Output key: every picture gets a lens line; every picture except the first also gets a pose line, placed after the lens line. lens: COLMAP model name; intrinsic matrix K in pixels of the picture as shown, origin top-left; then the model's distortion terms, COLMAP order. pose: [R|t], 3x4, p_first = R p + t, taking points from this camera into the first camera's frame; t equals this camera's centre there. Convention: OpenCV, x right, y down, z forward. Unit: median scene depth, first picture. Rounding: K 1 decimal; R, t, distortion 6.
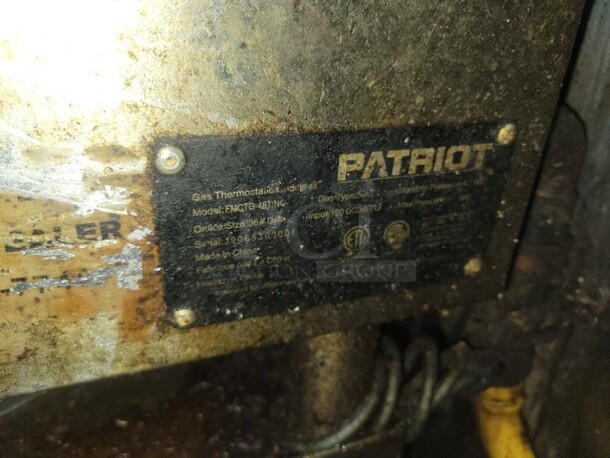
lens RADIAL K [[497.2, 0, 305.0], [0, 497.2, 229.0], [0, 0, 1]] dist [-0.027068, 0.009322]
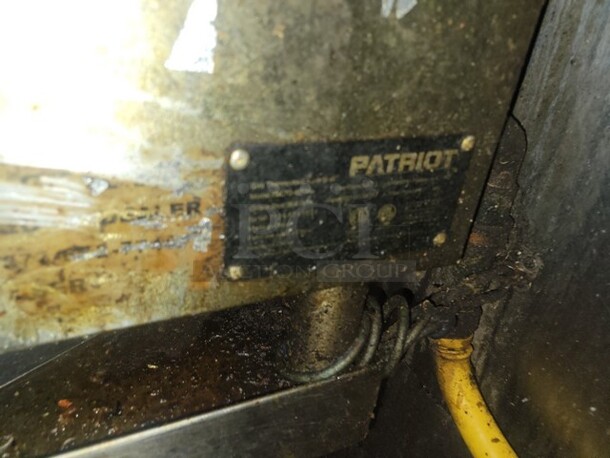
lens RADIAL K [[469.9, 0, 305.0], [0, 469.9, 229.0], [0, 0, 1]] dist [0.027463, -0.002404]
pose [[0.997109, 0.011669, 0.075084, -0.146792], [-0.014554, 0.999172, 0.037990, 0.004982], [-0.074579, -0.038973, 0.996453, -0.298339]]
